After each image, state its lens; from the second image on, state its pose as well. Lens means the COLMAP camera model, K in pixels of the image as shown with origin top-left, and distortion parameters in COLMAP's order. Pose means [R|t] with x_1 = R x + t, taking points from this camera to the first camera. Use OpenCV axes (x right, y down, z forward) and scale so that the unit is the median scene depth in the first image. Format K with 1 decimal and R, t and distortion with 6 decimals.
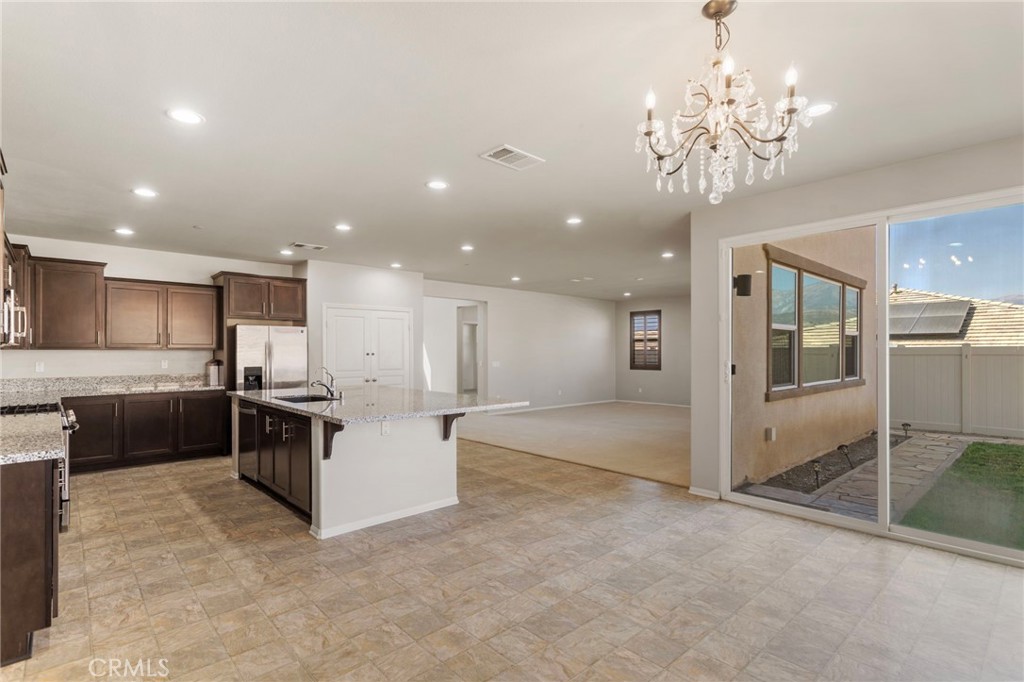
lens RADIAL K [[486.0, 0, 512.0], [0, 486.0, 341.0], [0, 0, 1]] dist [0.000720, 0.000383]
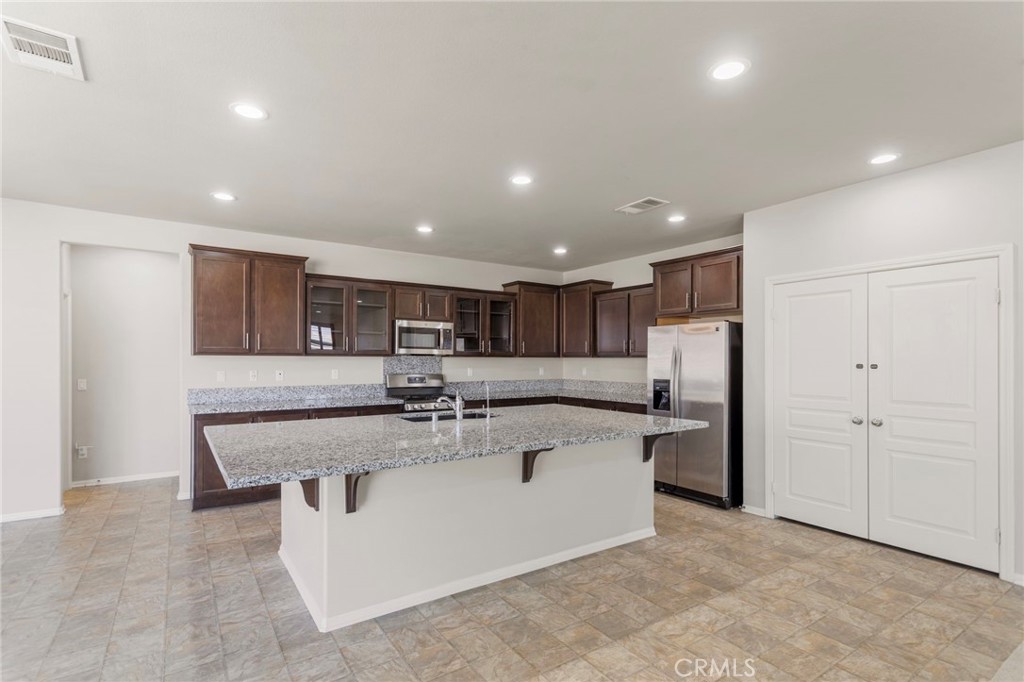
lens RADIAL K [[504.2, 0, 512.0], [0, 504.2, 341.0], [0, 0, 1]] dist [0.011865, 0.000475]
pose [[-0.155891, -0.035630, -0.987131, 0.299618], [0.014732, 0.999154, -0.038391, 0.020113], [0.987664, -0.020527, -0.155235, 0.903034]]
